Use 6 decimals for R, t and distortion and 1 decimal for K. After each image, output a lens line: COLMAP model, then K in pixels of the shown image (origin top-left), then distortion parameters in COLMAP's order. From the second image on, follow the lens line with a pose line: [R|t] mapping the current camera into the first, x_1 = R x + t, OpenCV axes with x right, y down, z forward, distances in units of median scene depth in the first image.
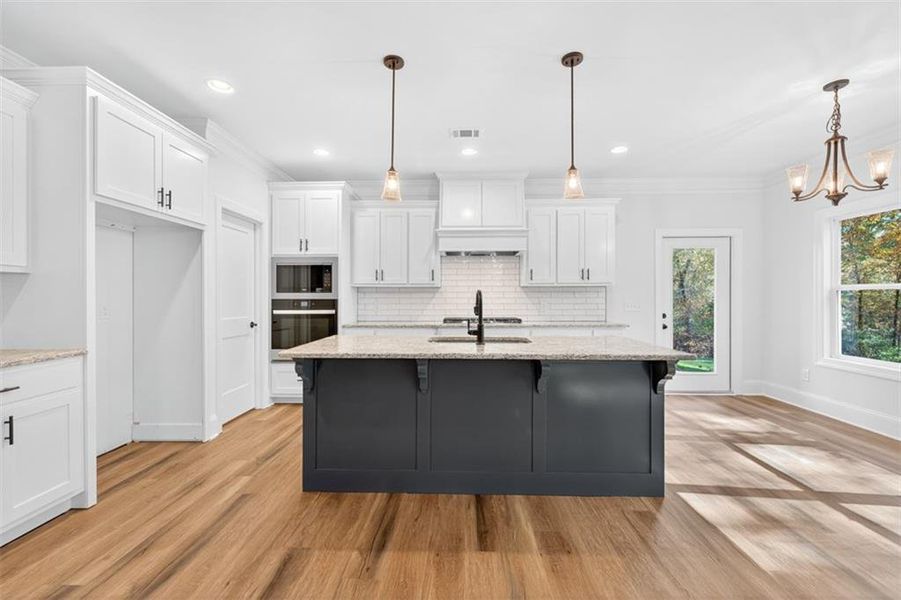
lens RADIAL K [[381.7, 0, 455.6], [0, 381.7, 296.7], [0, 0, 1]] dist [0.003053, -0.001104]
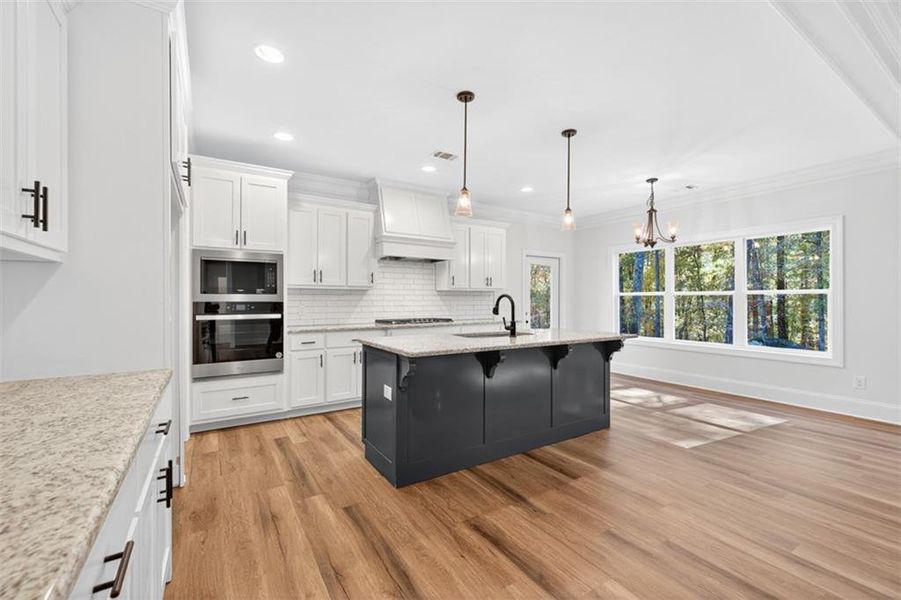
lens RADIAL K [[381.7, 0, 456.6], [0, 381.7, 298.7], [0, 0, 1]] dist [0.003053, -0.001104]
pose [[0.825692, 0.003290, 0.564111, -0.599260], [-0.002478, 0.999994, -0.002206, 0.000233], [-0.564116, 0.000424, 0.825696, 0.042352]]
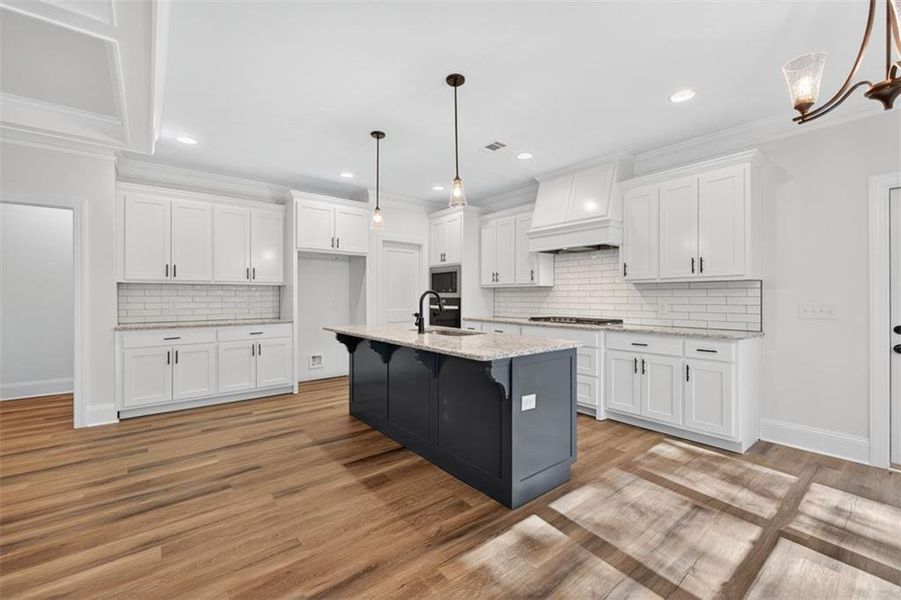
lens RADIAL K [[381.7, 0, 445.9], [0, 381.7, 298.3], [0, 0, 1]] dist [0.003053, -0.001104]
pose [[0.632226, 0.003686, -0.774775, 0.809760], [0.000990, 0.999984, 0.005565, 0.001375], [0.774784, -0.004286, 0.632212, 0.199464]]
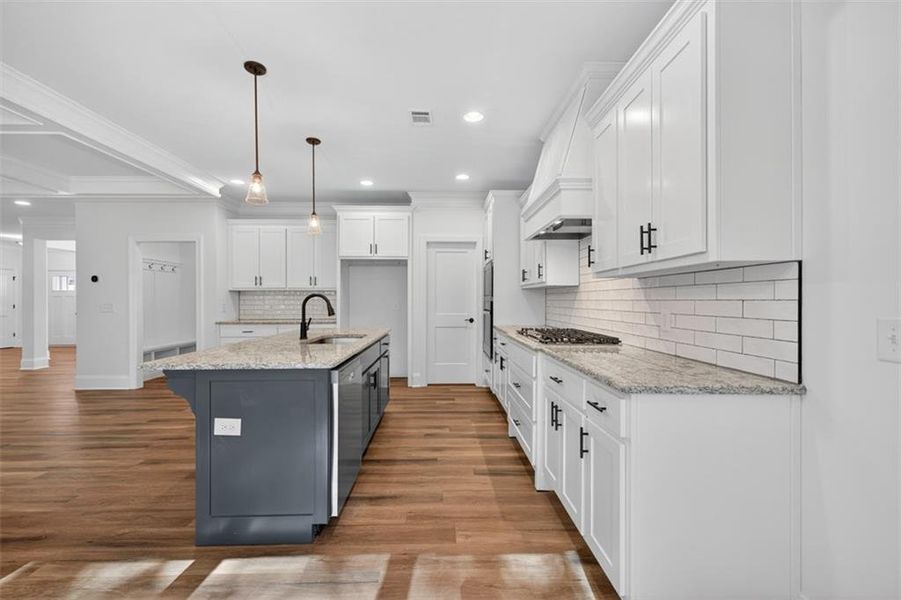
lens RADIAL K [[381.7, 0, 445.0], [0, 381.7, 301.0], [0, 0, 1]] dist [0.003053, -0.001104]
pose [[0.031980, 0.002182, -0.999486, 0.954983], [0.002151, 0.999995, 0.002252, 0.002684], [0.999486, -0.002221, 0.031975, 1.045763]]
